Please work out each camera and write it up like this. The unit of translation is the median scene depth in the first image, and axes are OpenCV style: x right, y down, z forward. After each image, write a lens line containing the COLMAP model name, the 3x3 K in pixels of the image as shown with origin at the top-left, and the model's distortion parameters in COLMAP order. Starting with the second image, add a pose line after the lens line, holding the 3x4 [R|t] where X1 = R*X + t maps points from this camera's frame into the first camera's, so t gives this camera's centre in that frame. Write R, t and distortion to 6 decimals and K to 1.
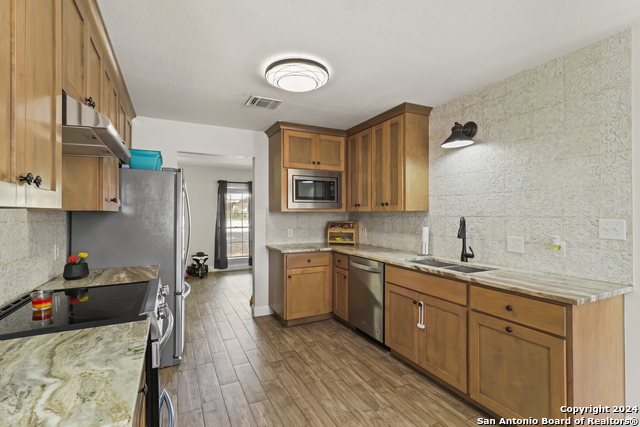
lens RADIAL K [[298.2, 0, 321.0], [0, 298.2, 212.5], [0, 0, 1]] dist [-0.000268, -0.000980]
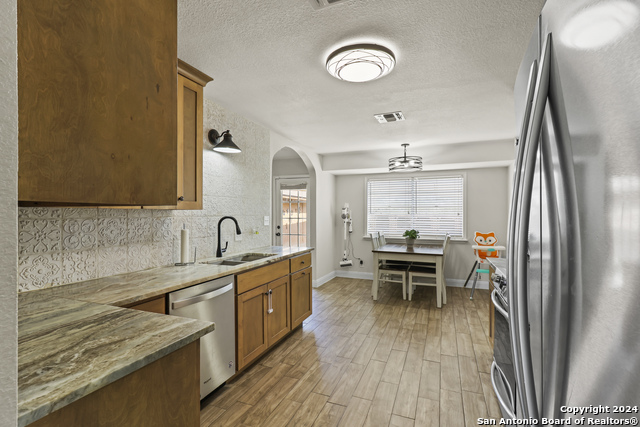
lens RADIAL K [[298.2, 0, 321.7], [0, 298.2, 212.5], [0, 0, 1]] dist [-0.000268, -0.000980]
pose [[-0.661387, 0.006588, 0.750016, -0.556423], [-0.000249, 0.999959, -0.009002, 0.010341], [-0.750045, -0.006141, -0.661358, 1.364072]]
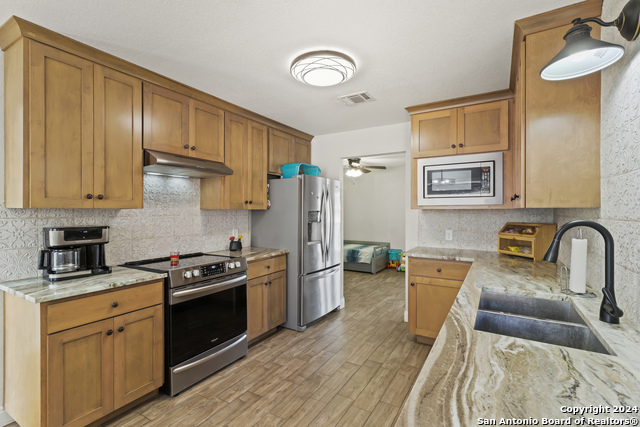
lens RADIAL K [[298.2, 0, 318.8], [0, 298.2, 213.0], [0, 0, 1]] dist [-0.000268, -0.000980]
pose [[0.534528, 0.007842, -0.845114, 0.587294], [0.002474, 0.999938, 0.010844, -0.003119], [0.845147, -0.007887, 0.534476, 0.376702]]
